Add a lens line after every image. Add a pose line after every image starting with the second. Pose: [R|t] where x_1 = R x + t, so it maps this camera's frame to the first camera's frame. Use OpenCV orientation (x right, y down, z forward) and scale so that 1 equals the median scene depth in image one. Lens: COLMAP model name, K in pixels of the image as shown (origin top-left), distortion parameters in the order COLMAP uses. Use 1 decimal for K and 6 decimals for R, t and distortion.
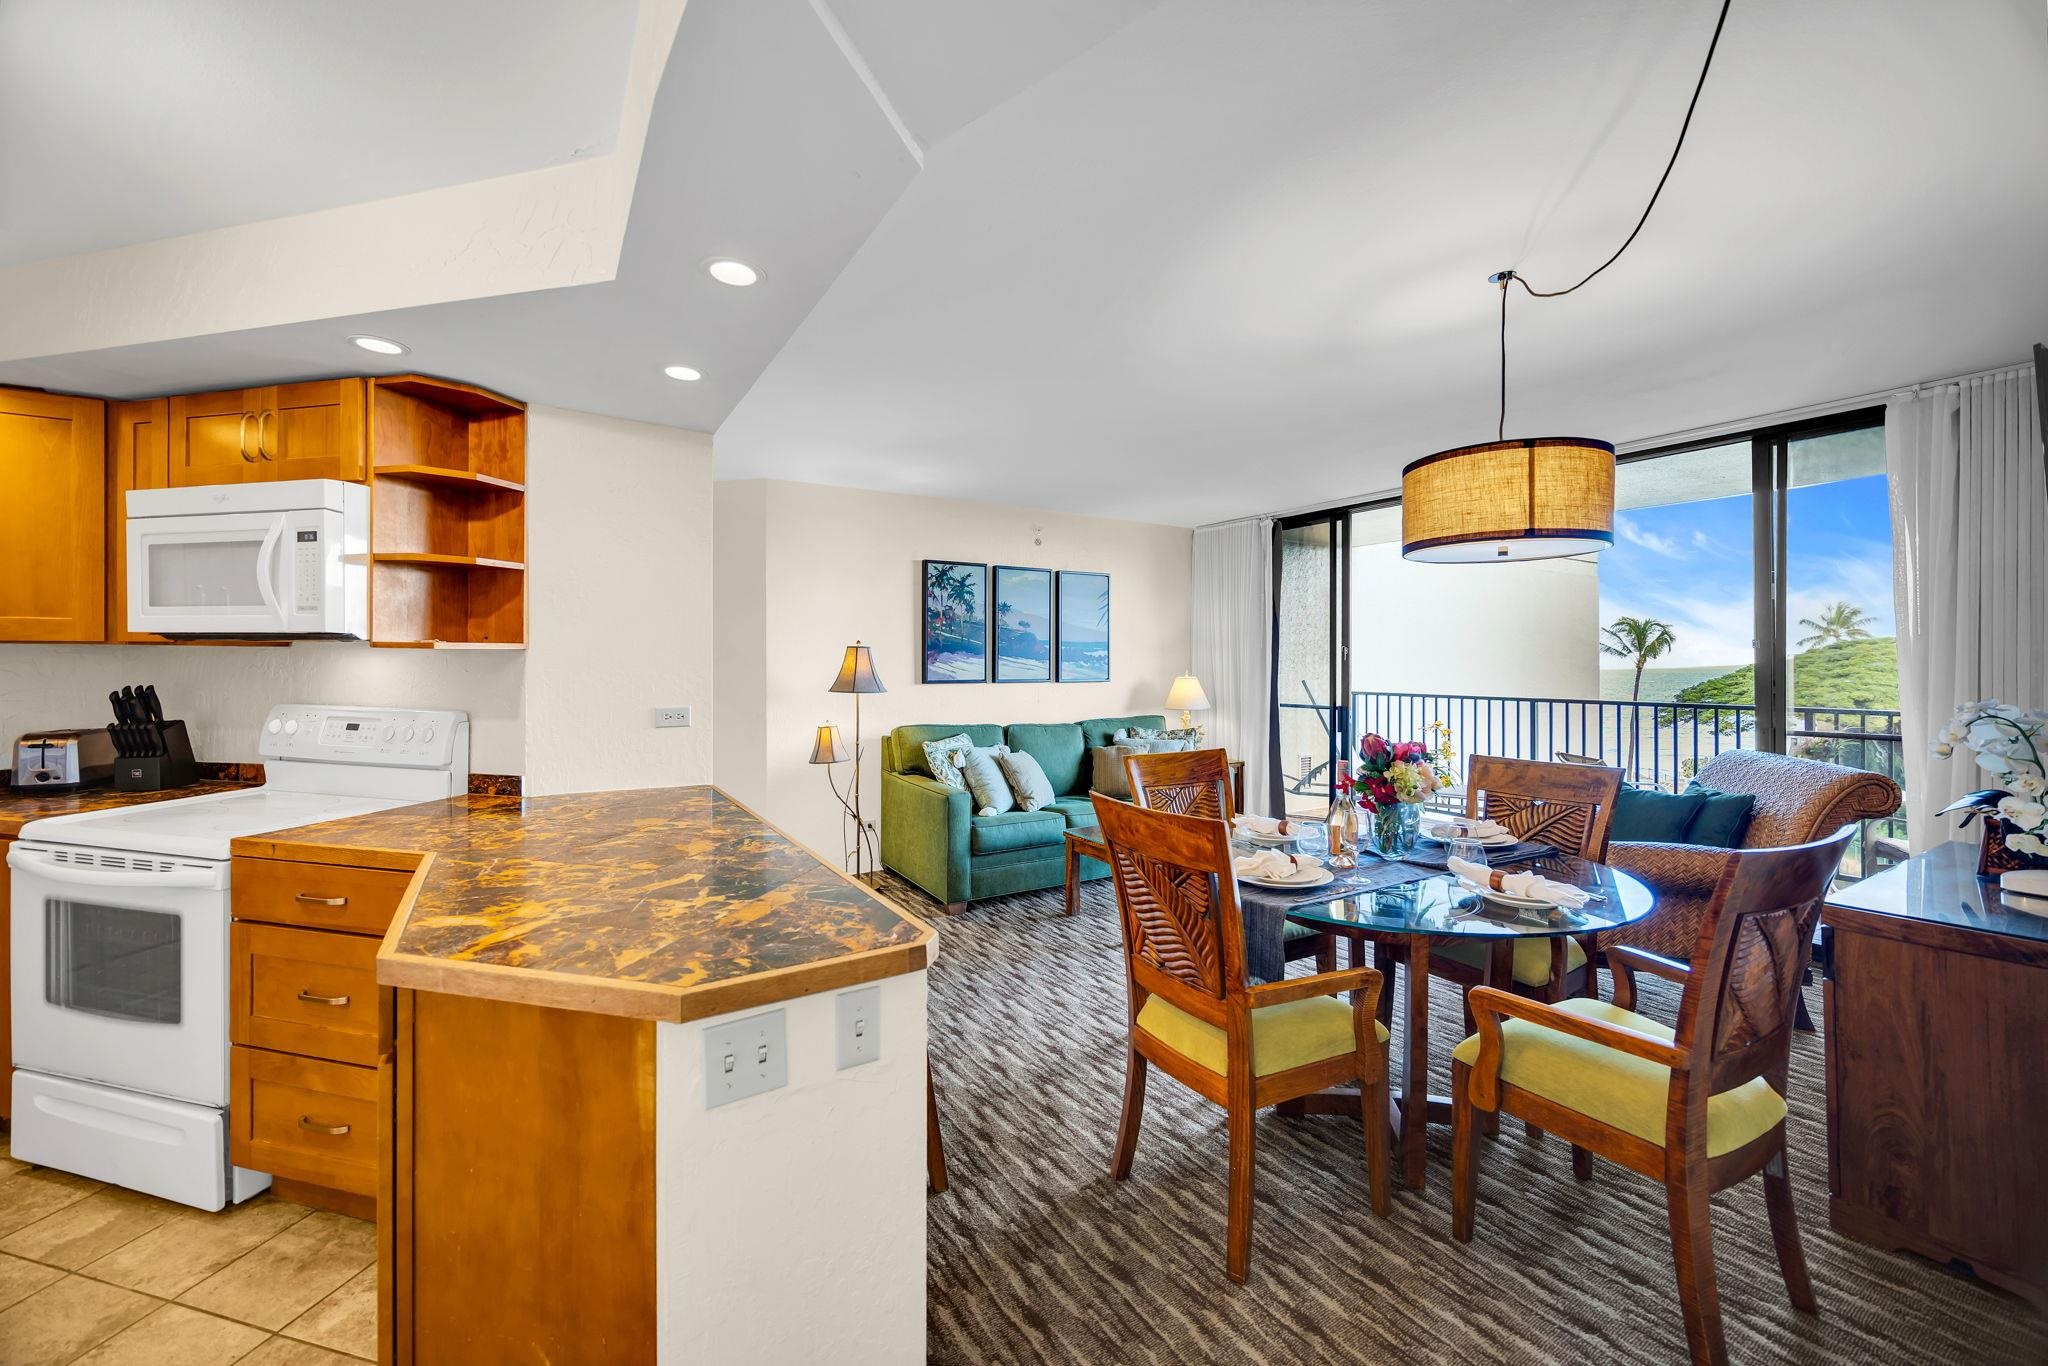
lens RADIAL K [[790.4, 0, 1018.0], [0, 790.4, 659.4], [0, 0, 1]] dist [-0.002584, -0.000030]
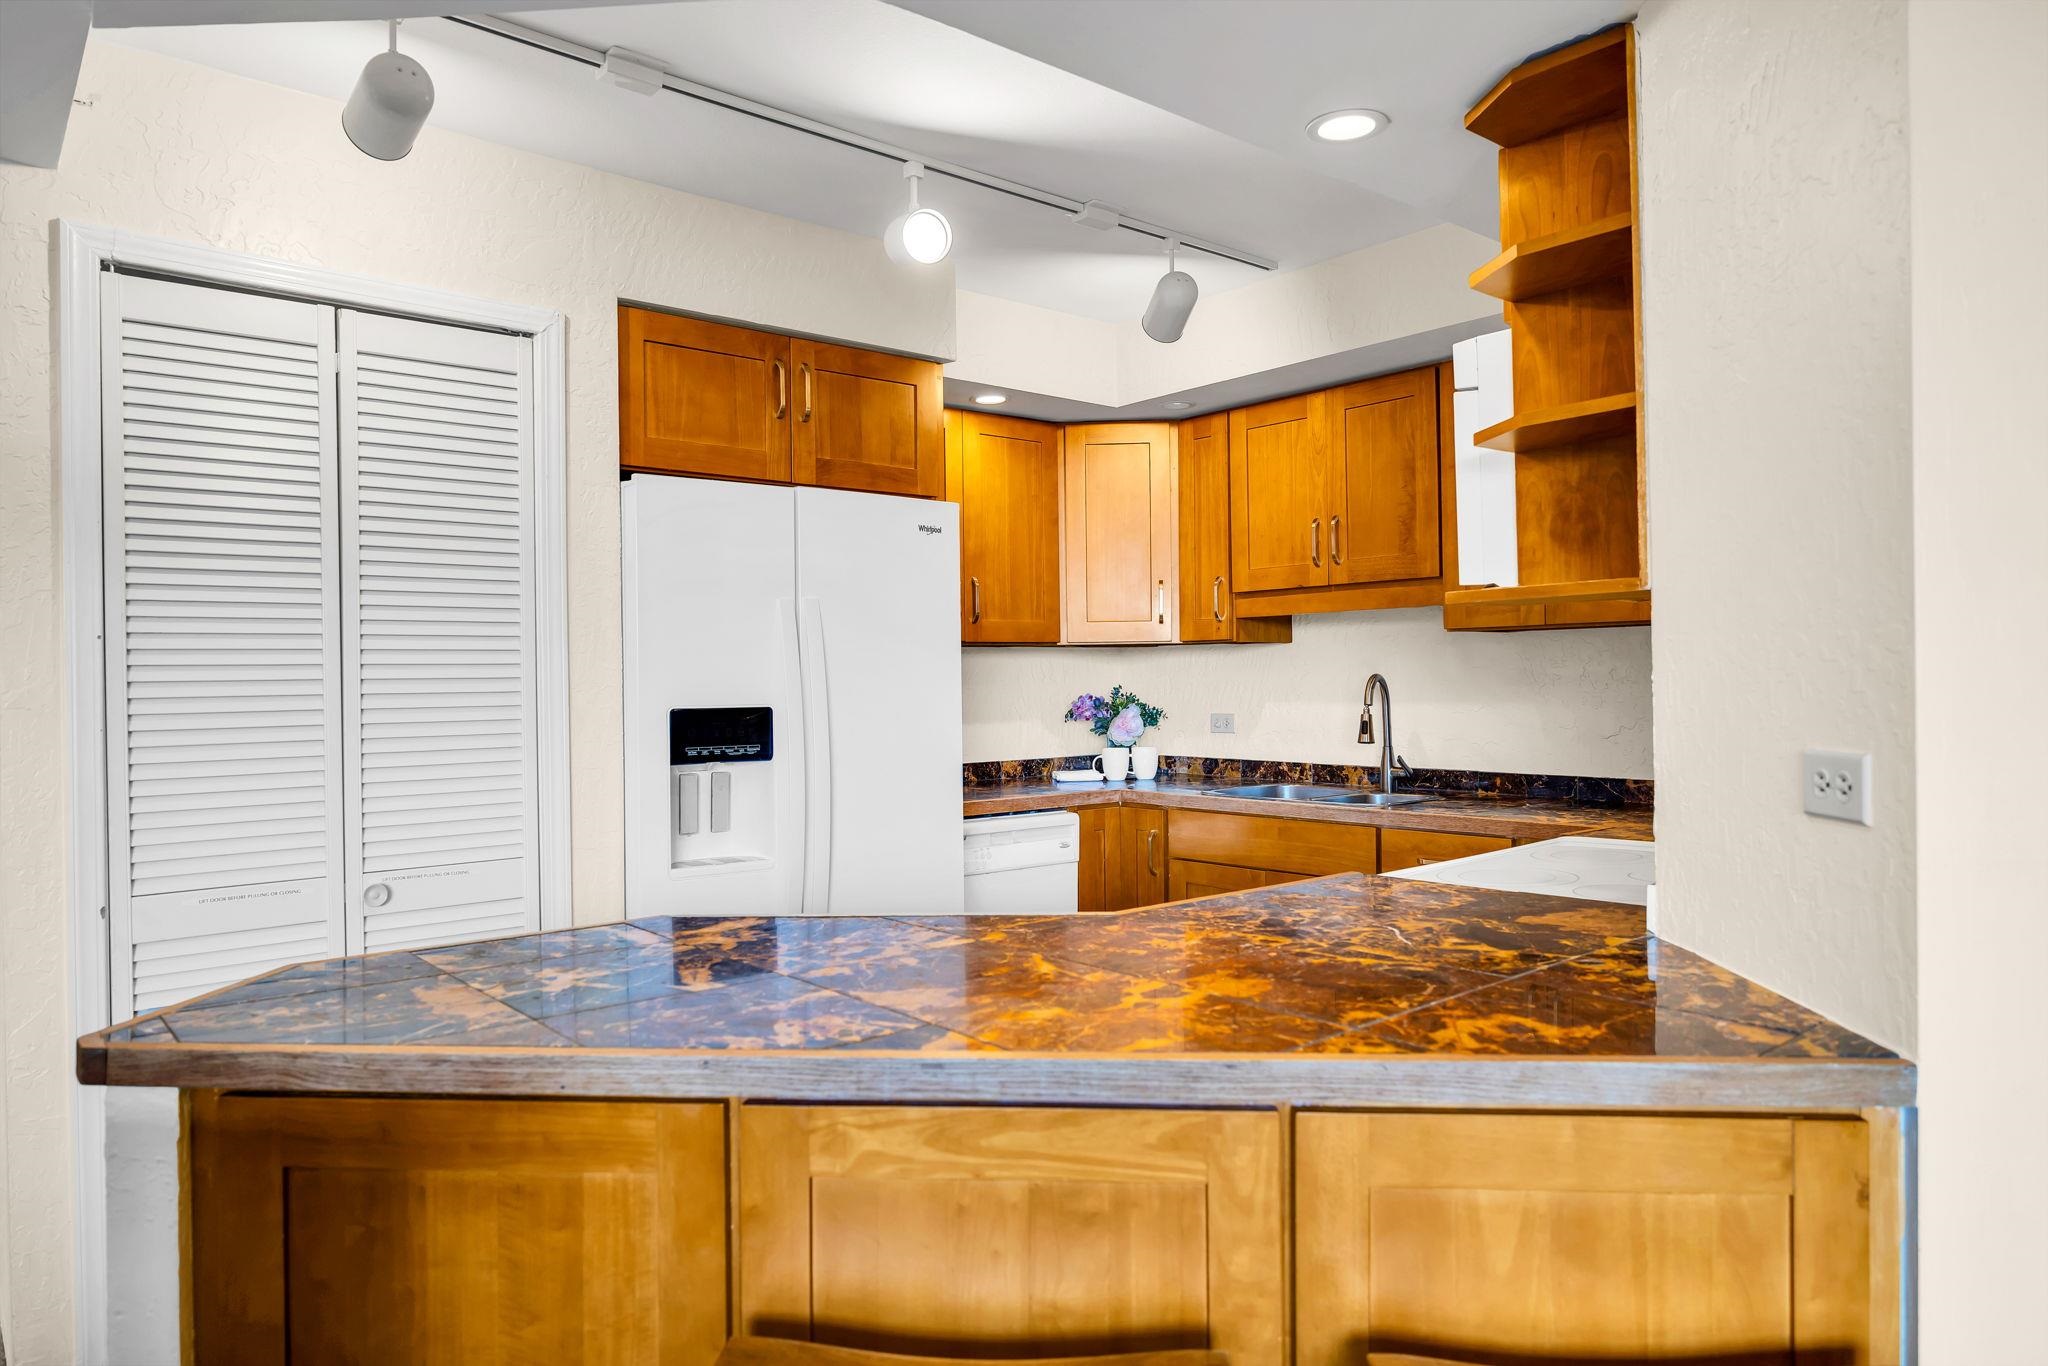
lens RADIAL K [[1298.3, 0, 1014.3], [0, 1298.3, 678.1], [0, 0, 1]] dist [-0.001424, 0.000307]
pose [[-0.590791, 0.004795, -0.806811, 0.103973], [0.011302, 0.999933, -0.002333, 0.022840], [0.806746, -0.010497, -0.590806, 0.796584]]
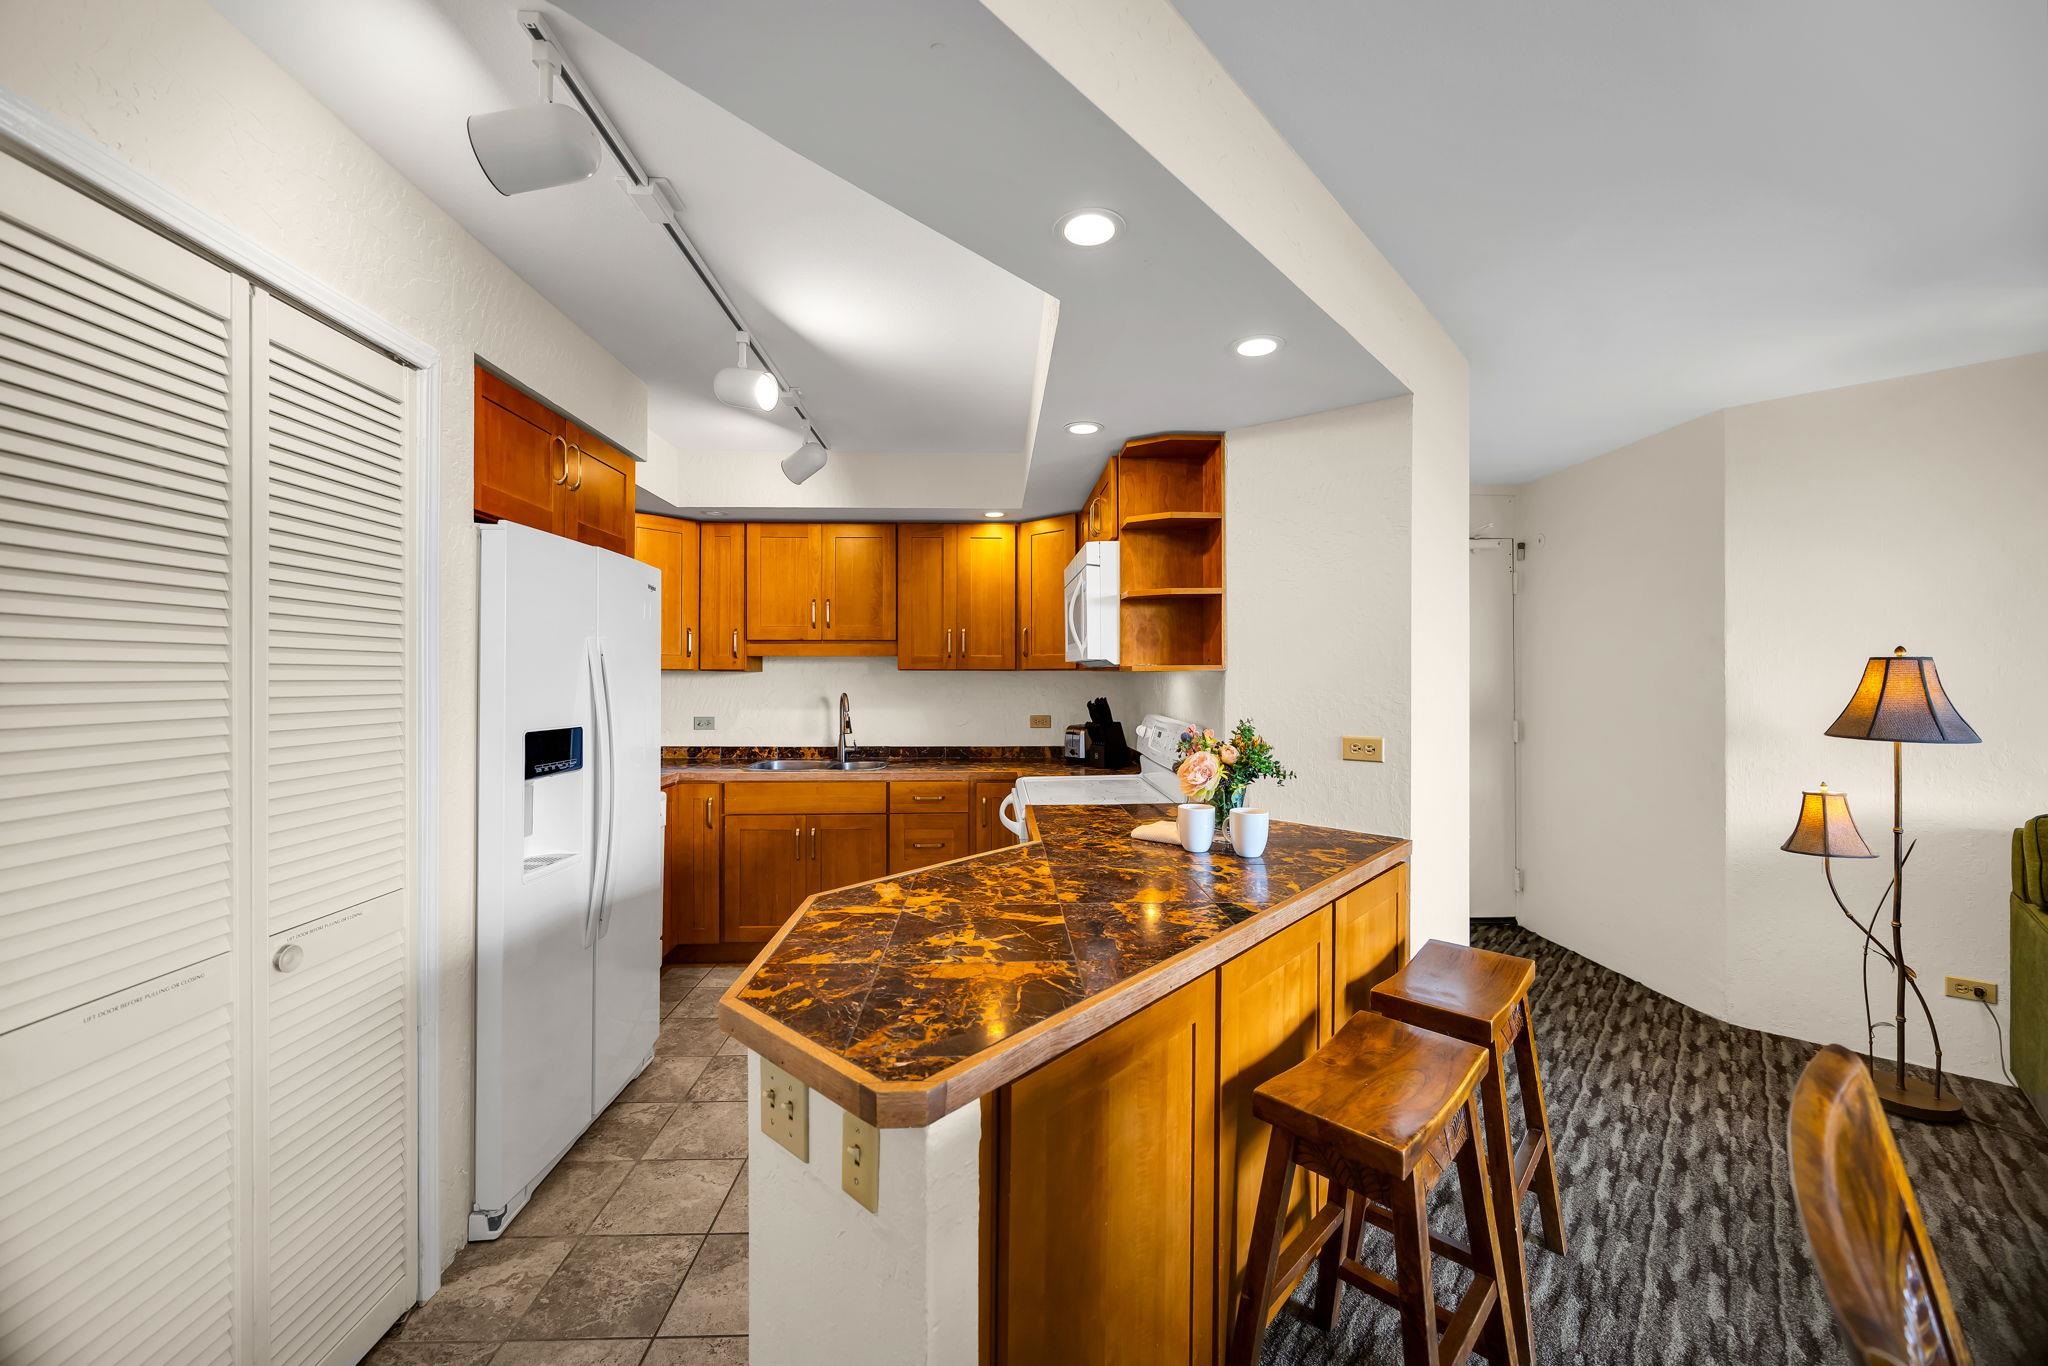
lens RADIAL K [[778.3, 0, 1018.1], [0, 778.3, 675.0], [0, 0, 1]] dist [-0.001616, 0.000152]
pose [[0.271565, -0.005035, -0.962407, 0.198341], [-0.002106, 0.999981, -0.005826, -0.000433], [0.962418, 0.003609, 0.271549, 0.324053]]
